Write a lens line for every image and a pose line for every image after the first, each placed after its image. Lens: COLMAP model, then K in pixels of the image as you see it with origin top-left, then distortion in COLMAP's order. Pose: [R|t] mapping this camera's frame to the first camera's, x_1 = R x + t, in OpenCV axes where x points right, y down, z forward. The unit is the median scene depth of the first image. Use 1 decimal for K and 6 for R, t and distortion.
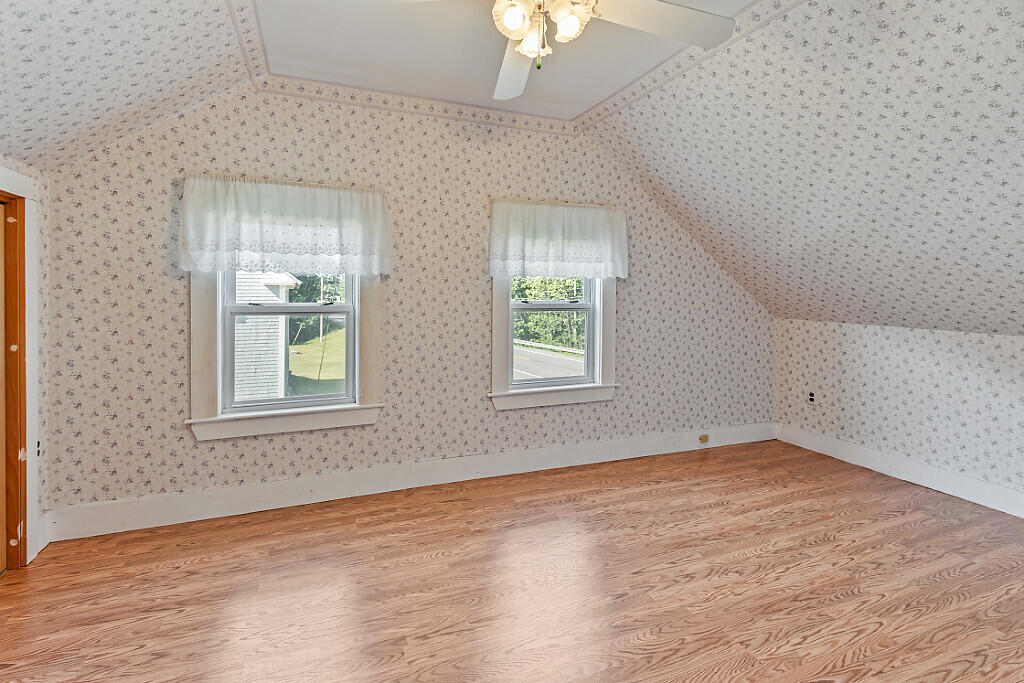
lens RADIAL K [[471.4, 0, 509.6], [0, 471.4, 302.8], [0, 0, 1]] dist [0.000283, 0.000057]
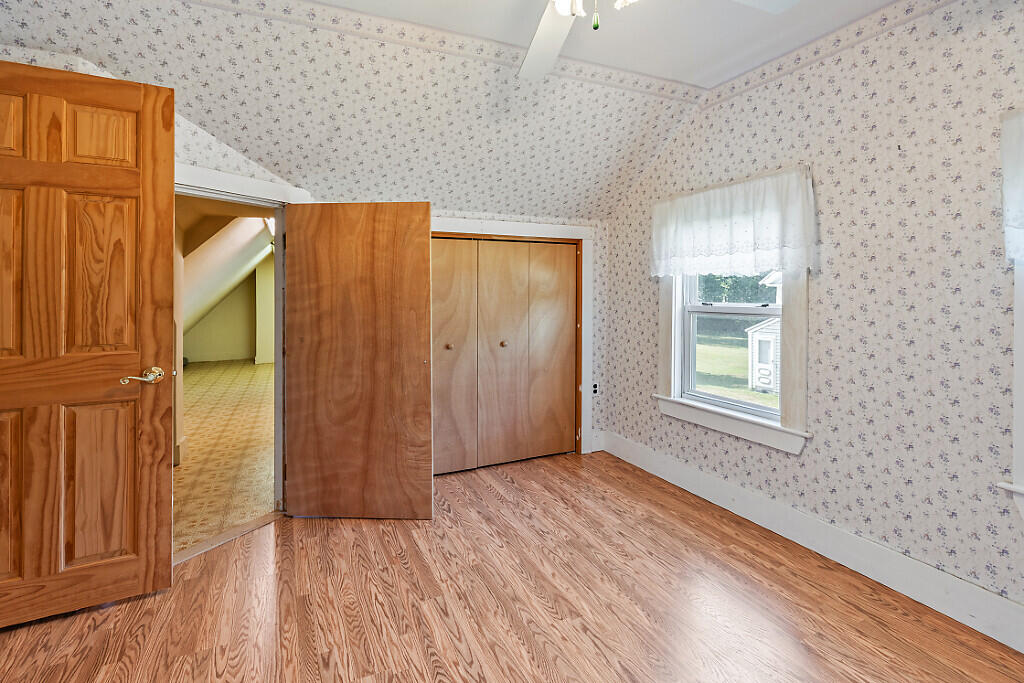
lens RADIAL K [[486.5, 0, 511.5], [0, 486.5, 289.5], [0, 0, 1]] dist [0.000289, -0.000002]
pose [[0.059850, -0.015203, -0.998092, 0.586048], [-0.024172, 0.999569, -0.016675, -0.001452], [0.997915, 0.025124, 0.059457, 0.513232]]
